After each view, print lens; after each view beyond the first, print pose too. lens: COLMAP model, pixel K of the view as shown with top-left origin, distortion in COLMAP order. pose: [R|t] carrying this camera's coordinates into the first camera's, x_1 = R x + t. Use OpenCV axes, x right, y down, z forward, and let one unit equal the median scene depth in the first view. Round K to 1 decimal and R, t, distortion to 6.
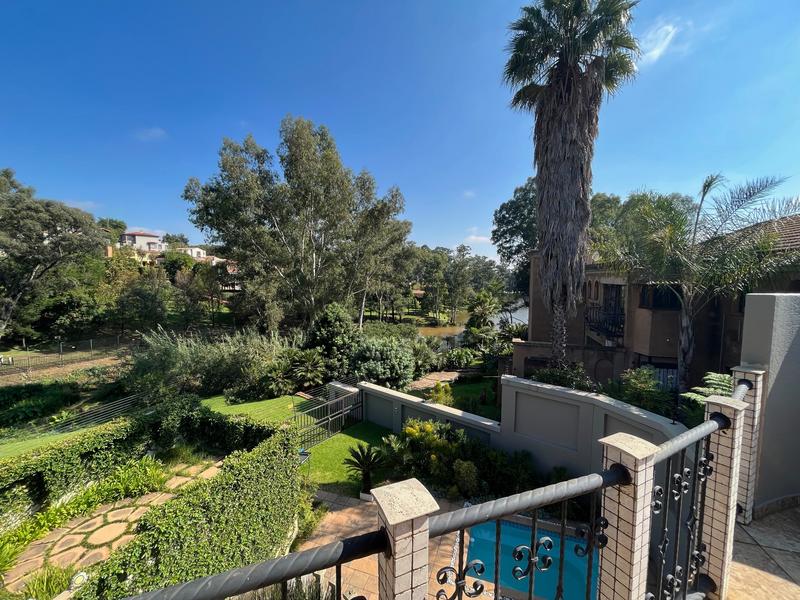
lens RADIAL K [[321.1, 0, 400.2], [0, 321.1, 301.0], [0, 0, 1]] dist [-0.002878, -0.000537]
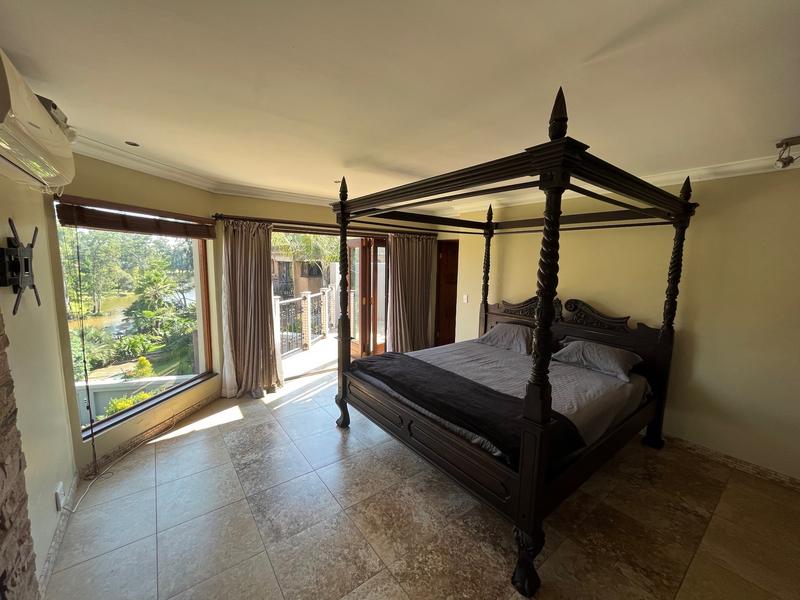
lens RADIAL K [[321.1, 0, 400.2], [0, 321.1, 301.0], [0, 0, 1]] dist [-0.002878, -0.000537]
pose [[0.583745, -0.097507, 0.806061, -0.081839], [0.043100, 0.995084, 0.089160, 0.007272], [-0.810793, -0.017305, 0.585078, -0.103226]]
